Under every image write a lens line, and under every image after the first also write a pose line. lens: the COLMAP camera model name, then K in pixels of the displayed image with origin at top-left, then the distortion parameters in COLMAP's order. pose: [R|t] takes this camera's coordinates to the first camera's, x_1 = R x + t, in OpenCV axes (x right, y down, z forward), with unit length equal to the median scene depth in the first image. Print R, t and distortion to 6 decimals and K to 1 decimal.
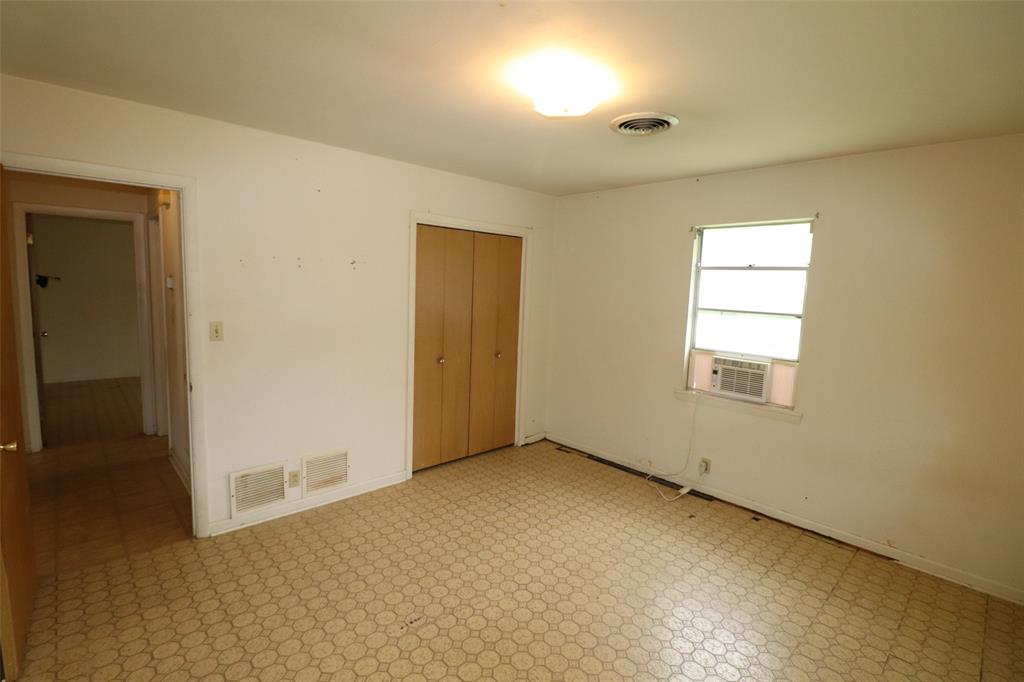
lens RADIAL K [[476.5, 0, 506.1], [0, 476.5, 338.2], [0, 0, 1]] dist [-0.000577, -0.007828]
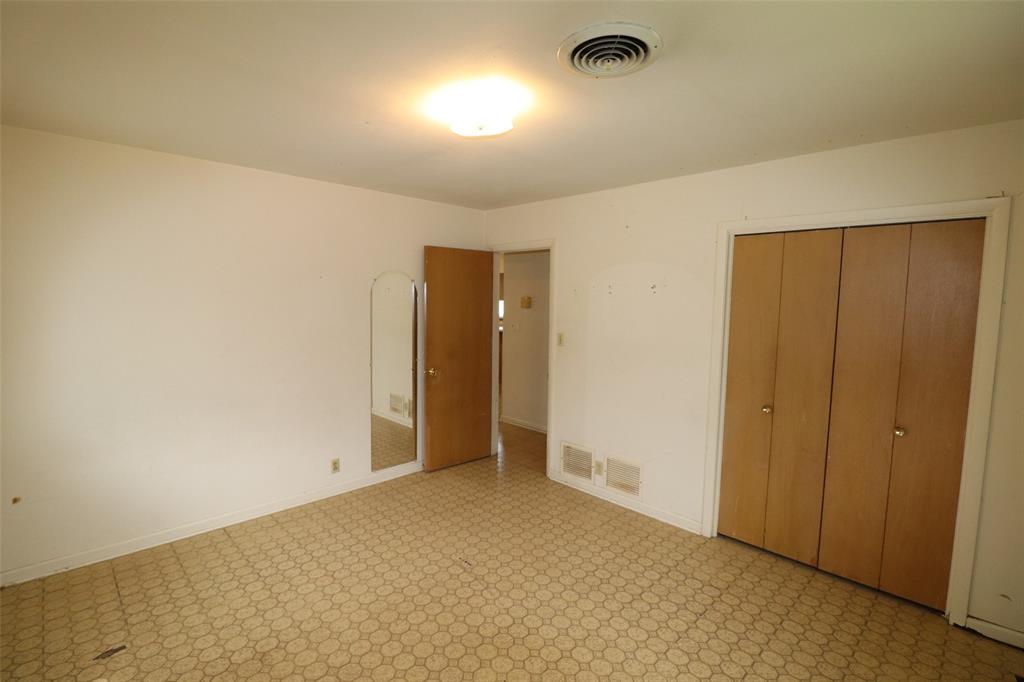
lens RADIAL K [[476.5, 0, 503.5], [0, 476.5, 340.1], [0, 0, 1]] dist [-0.000577, -0.007828]
pose [[0.016860, 0.050170, -0.998598, 0.765592], [-0.131656, 0.990156, 0.047523, -0.053193], [0.991152, 0.130670, 0.023299, 0.713434]]
